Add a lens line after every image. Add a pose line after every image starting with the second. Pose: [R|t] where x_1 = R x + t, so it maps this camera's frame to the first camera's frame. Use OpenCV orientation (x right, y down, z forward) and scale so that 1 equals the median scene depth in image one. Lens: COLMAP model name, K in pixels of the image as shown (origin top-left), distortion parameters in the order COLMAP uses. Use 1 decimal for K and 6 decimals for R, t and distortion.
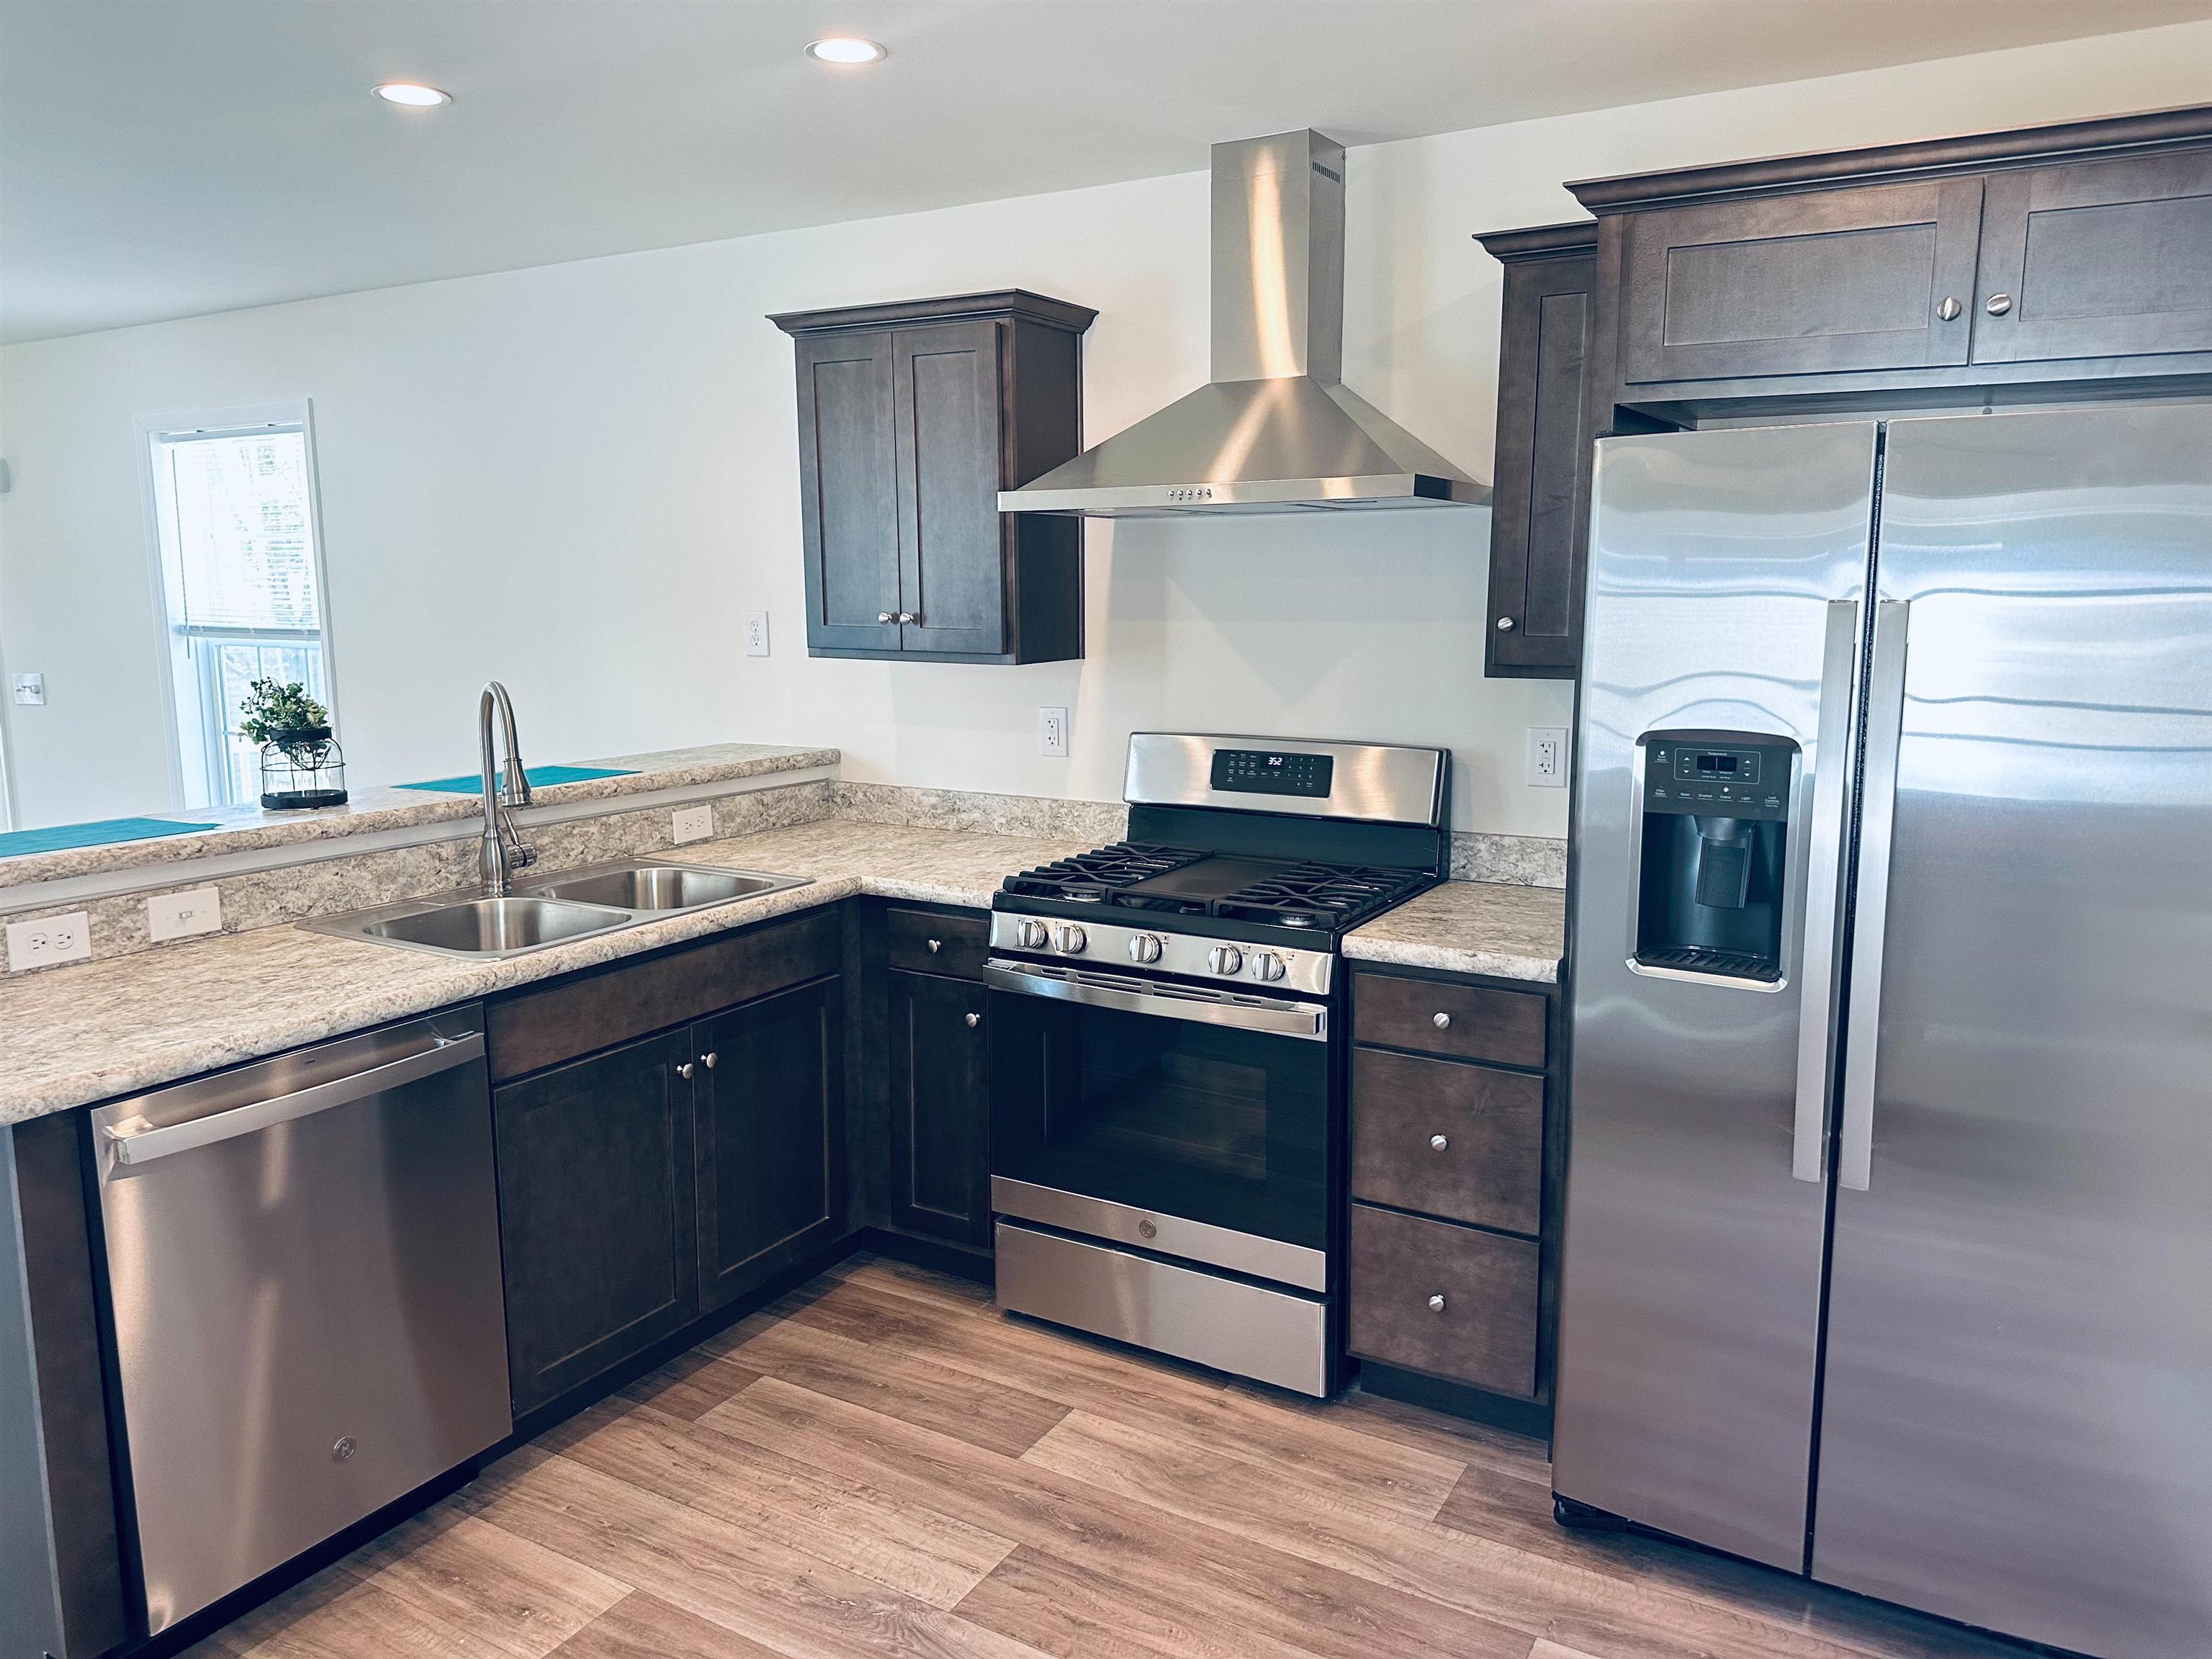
lens RADIAL K [[1562.3, 0, 1113.2], [0, 1562.3, 817.9], [0, 0, 1]] dist [0.045227, -0.059329]
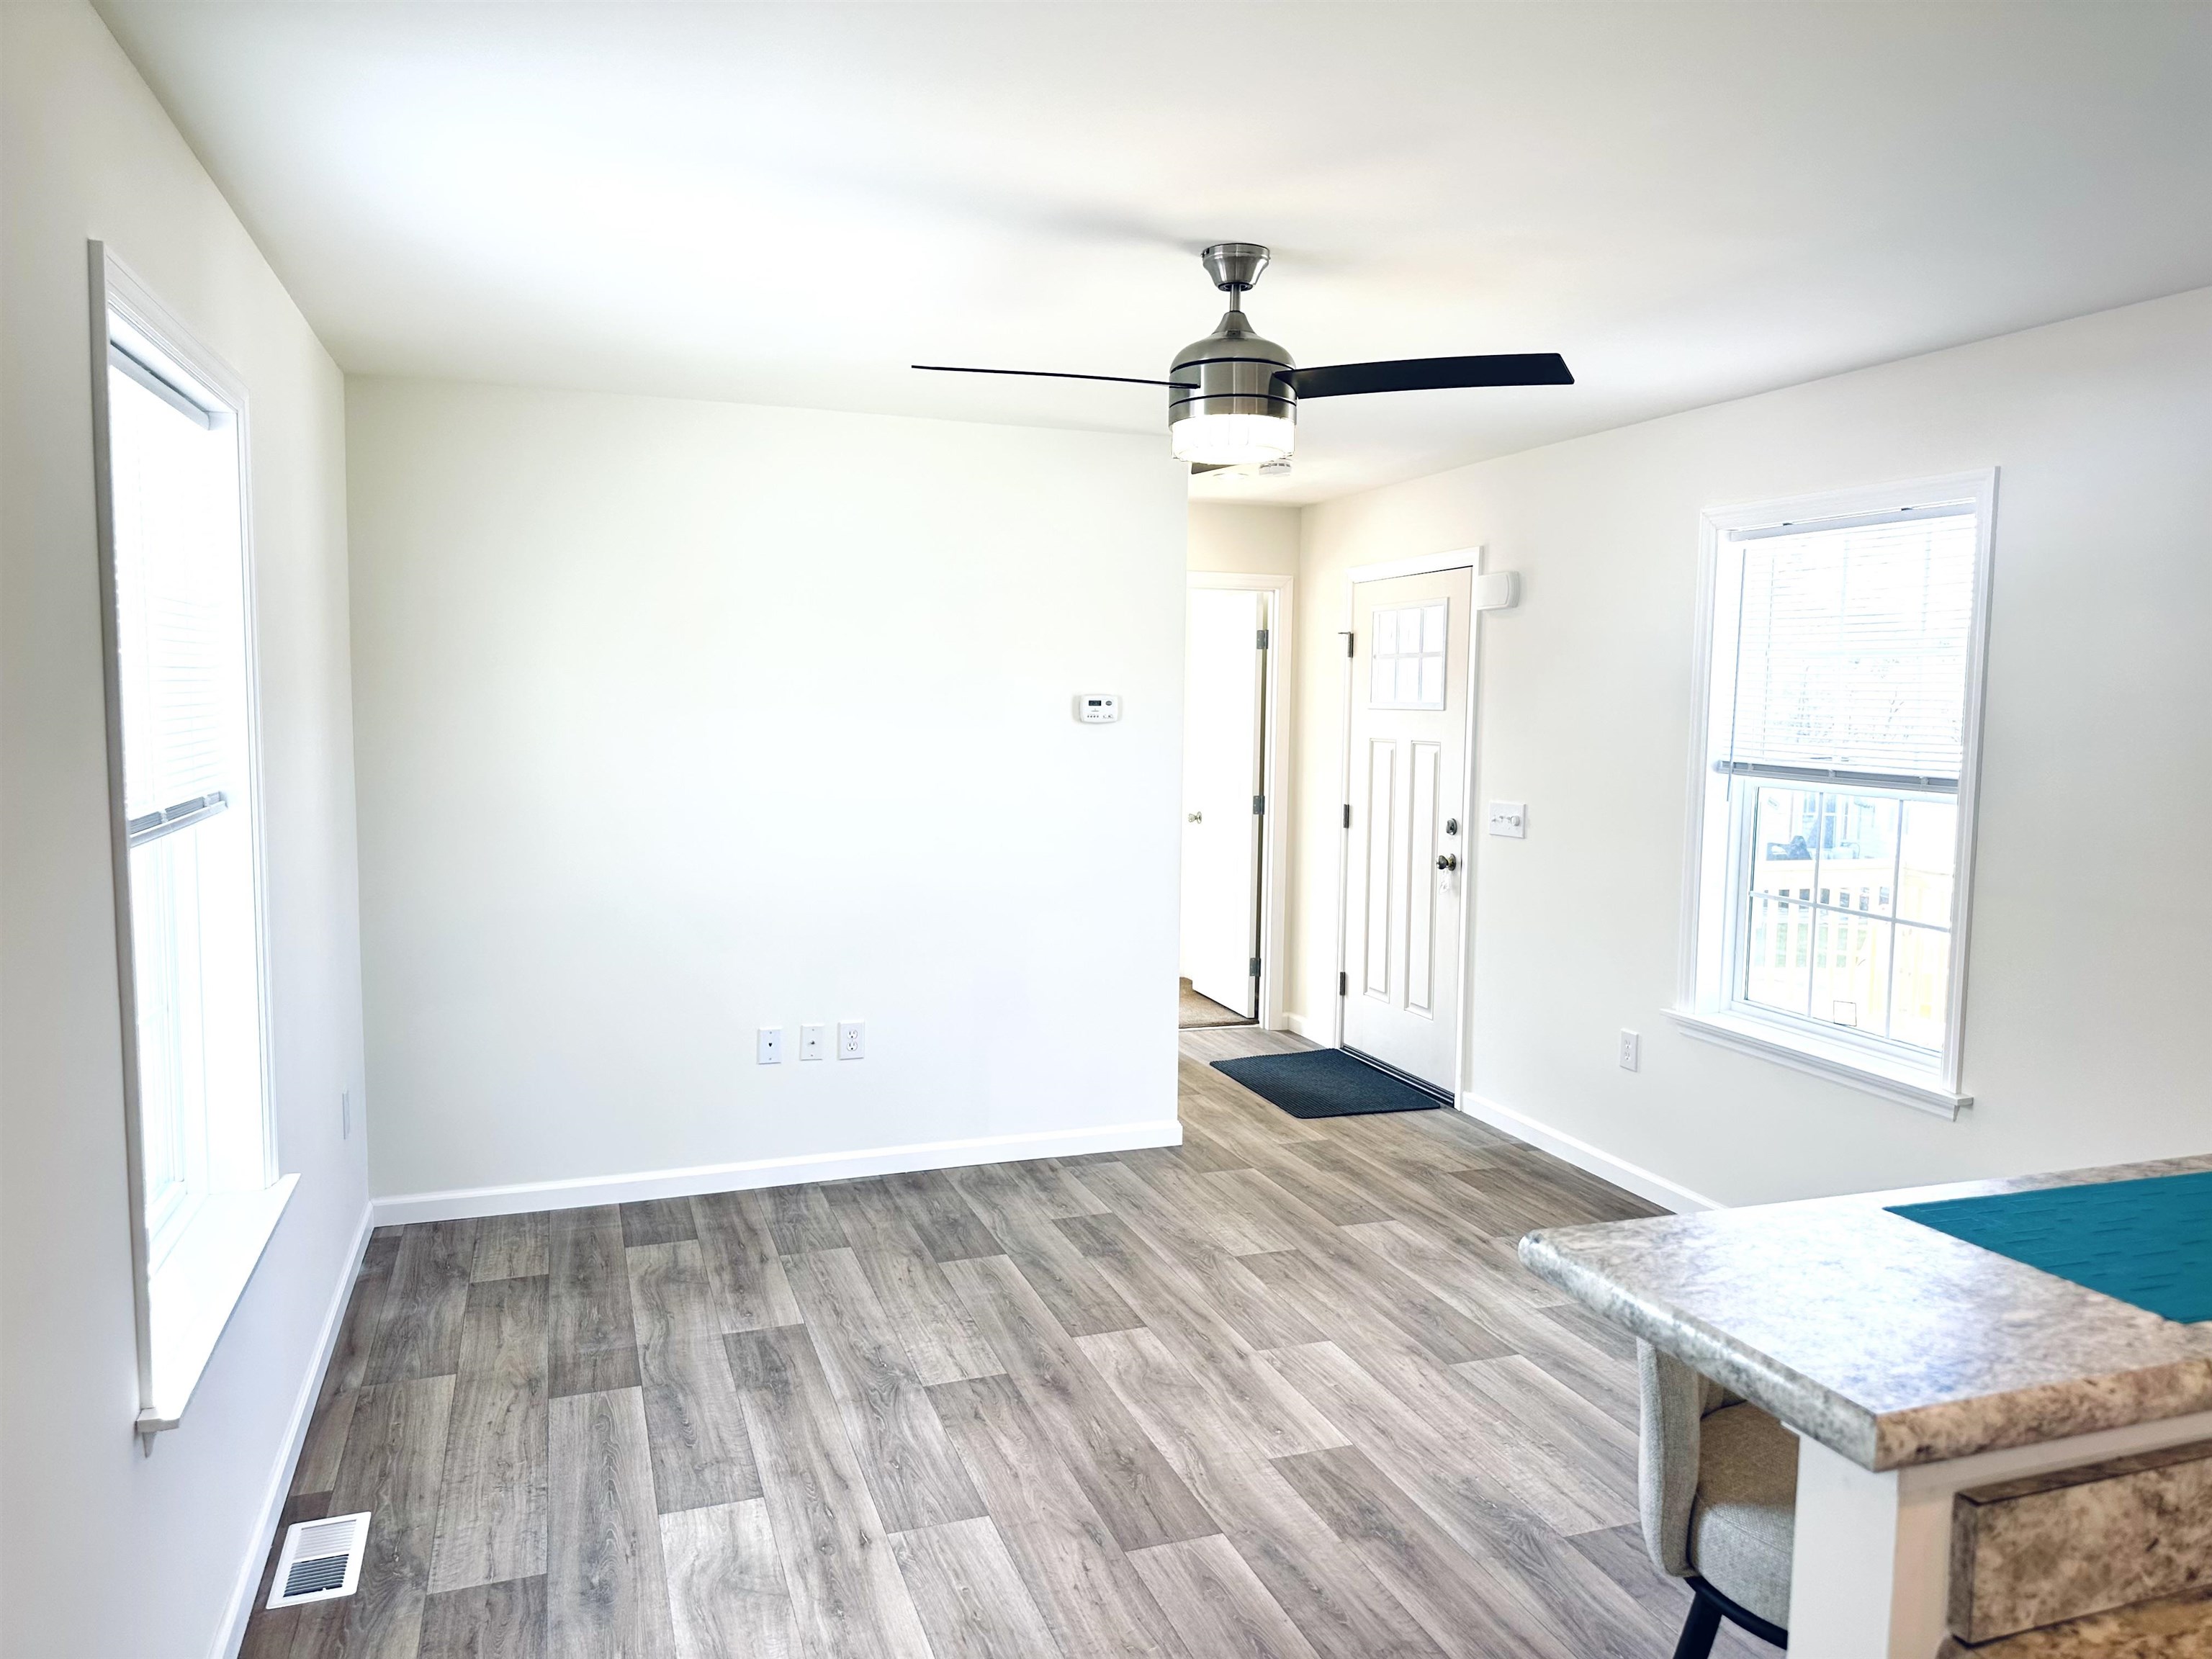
lens RADIAL K [[1562.3, 0, 1108.5], [0, 1562.3, 827.8], [0, 0, 1]] dist [0.045227, -0.059329]
pose [[0.758702, 0.069151, -0.647757, -0.576132], [-0.112381, 0.993336, -0.025586, -0.059041], [0.641671, 0.092207, 0.761417, 0.334569]]
